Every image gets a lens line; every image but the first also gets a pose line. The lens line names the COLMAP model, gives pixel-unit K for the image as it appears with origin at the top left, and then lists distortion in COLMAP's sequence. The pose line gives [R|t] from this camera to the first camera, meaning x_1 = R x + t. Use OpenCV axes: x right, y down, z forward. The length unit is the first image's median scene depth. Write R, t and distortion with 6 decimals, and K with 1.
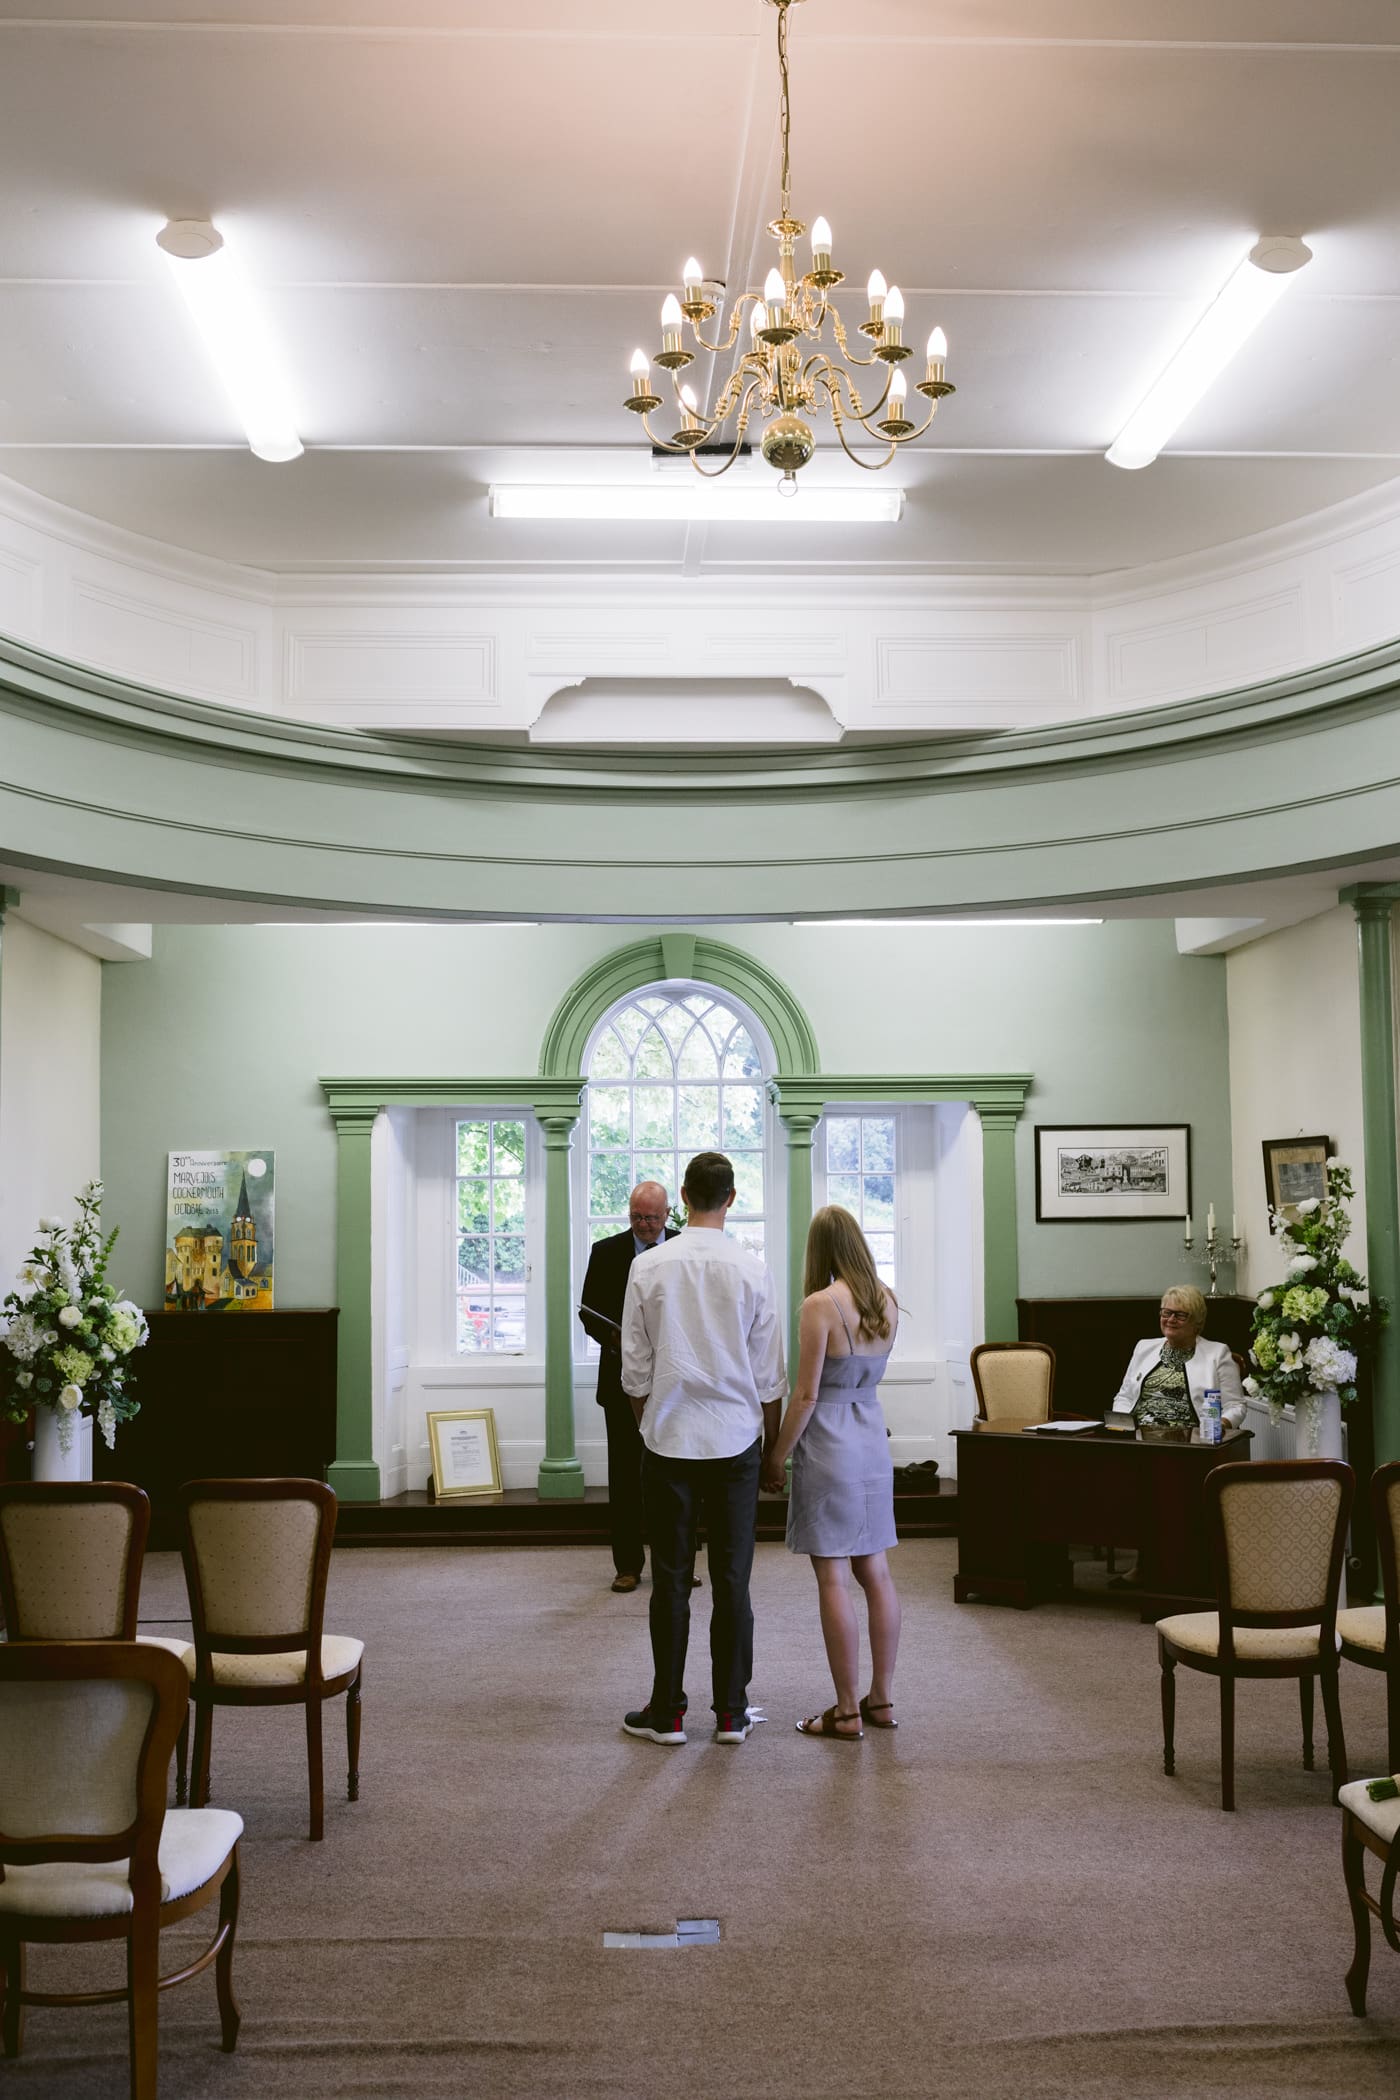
lens RADIAL K [[1972.1, 0, 700.0], [0, 1972.1, 1050.0], [0, 0, 1]] dist [-0.067697, 0.085938]
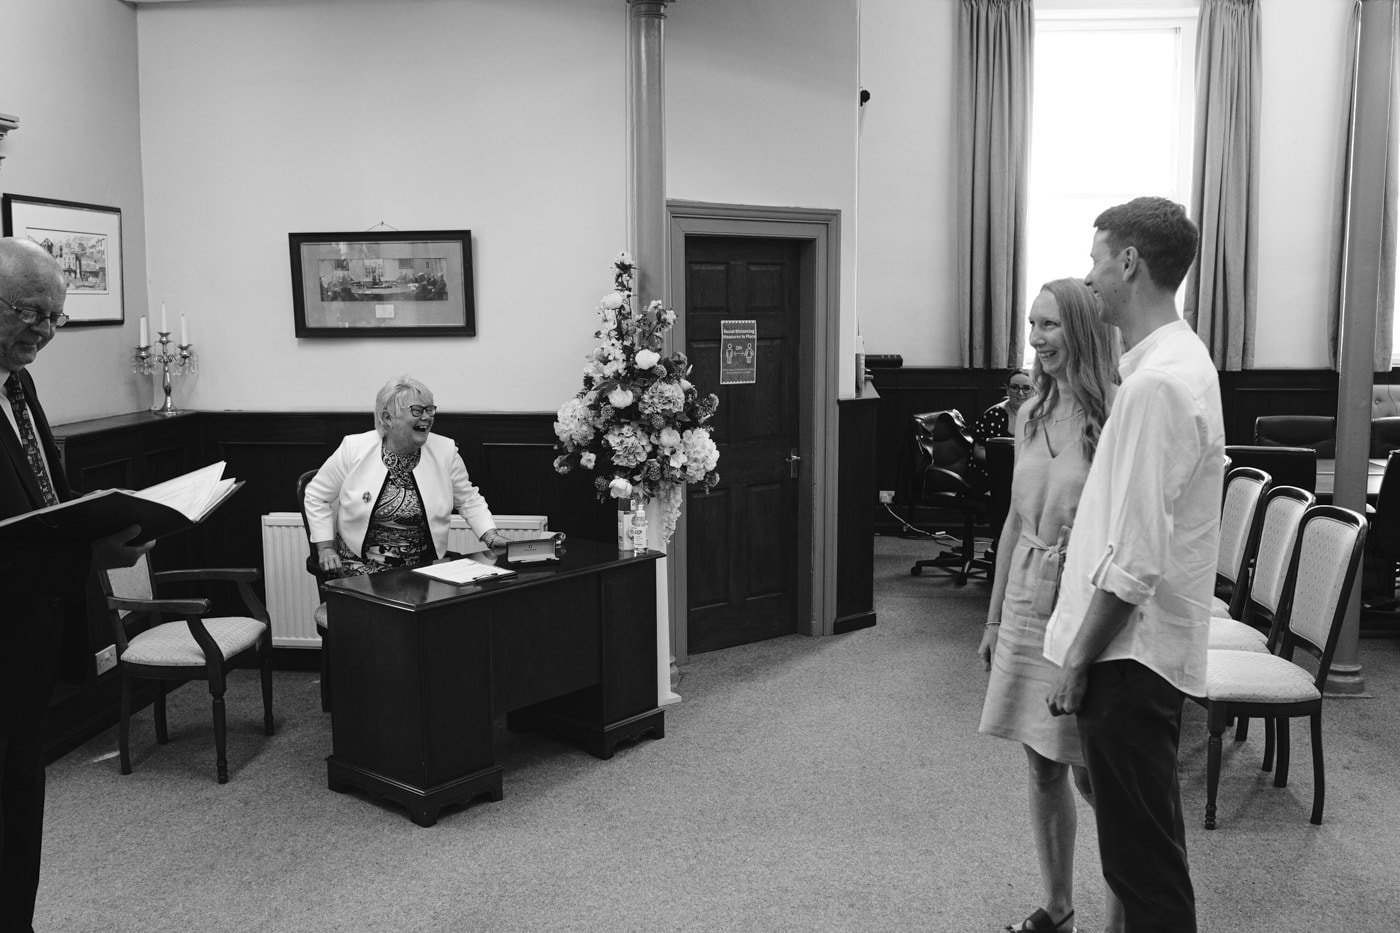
lens RADIAL K [[1314.7, 0, 700.0], [0, 1314.7, 466.5], [0, 0, 1]] dist [-0.067697, 0.085938]
pose [[0.144249, -0.114204, 0.982929, -0.275561], [-0.067596, 0.989860, 0.124929, 0.062478], [-0.987230, -0.084463, 0.135067, 0.698675]]
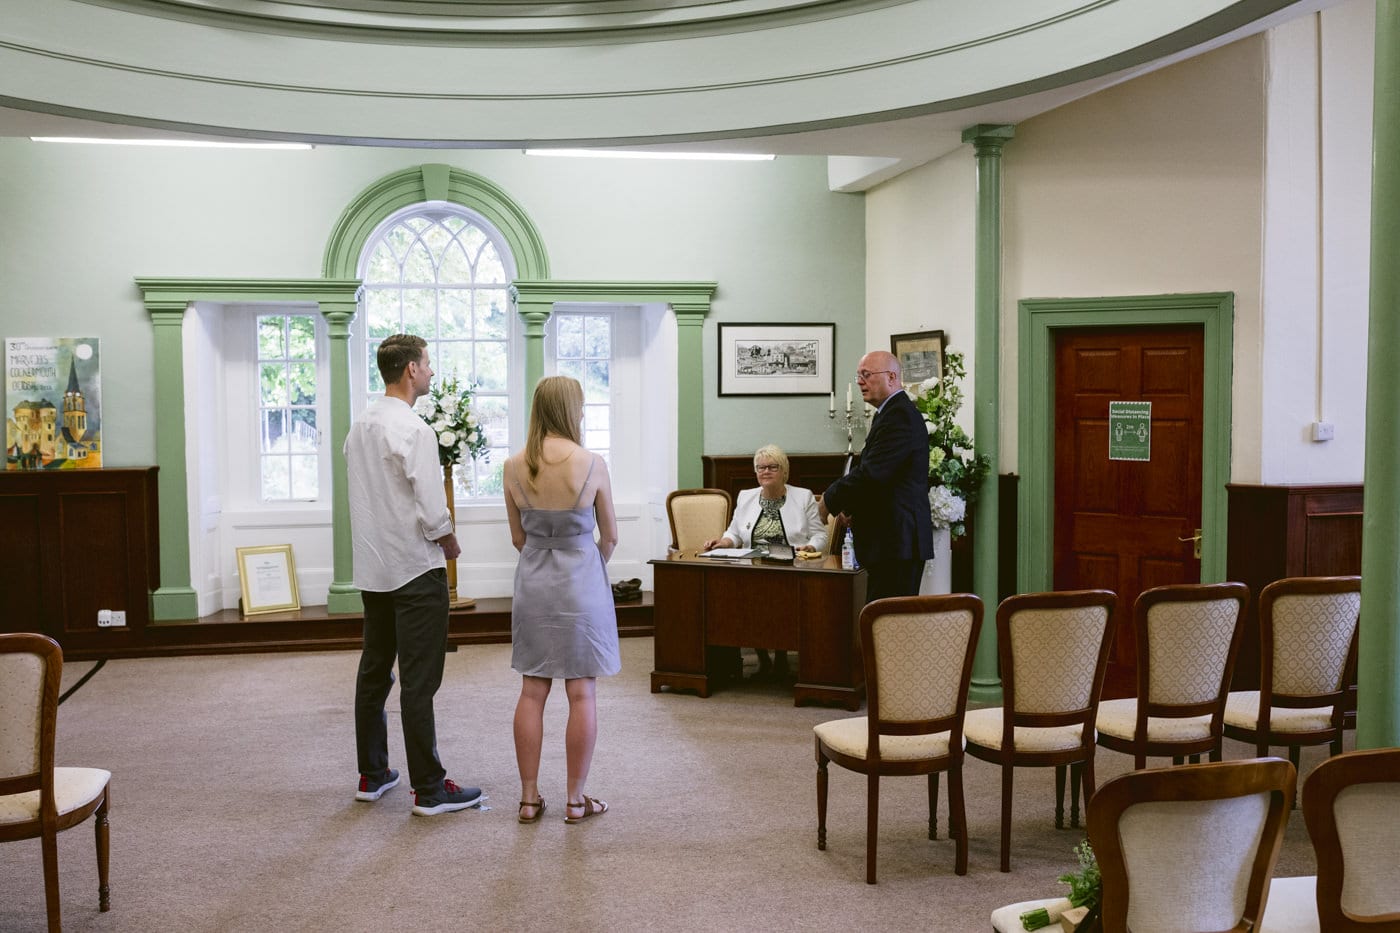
lens RADIAL K [[1314.7, 0, 700.0], [0, 1314.7, 466.5], [0, 0, 1]] dist [-0.067697, 0.085938]
pose [[0.987916, -0.006307, 0.154863, 0.025046], [-0.014618, 0.990926, 0.133609, 0.017549], [-0.154300, -0.134259, 0.978860, 0.149192]]
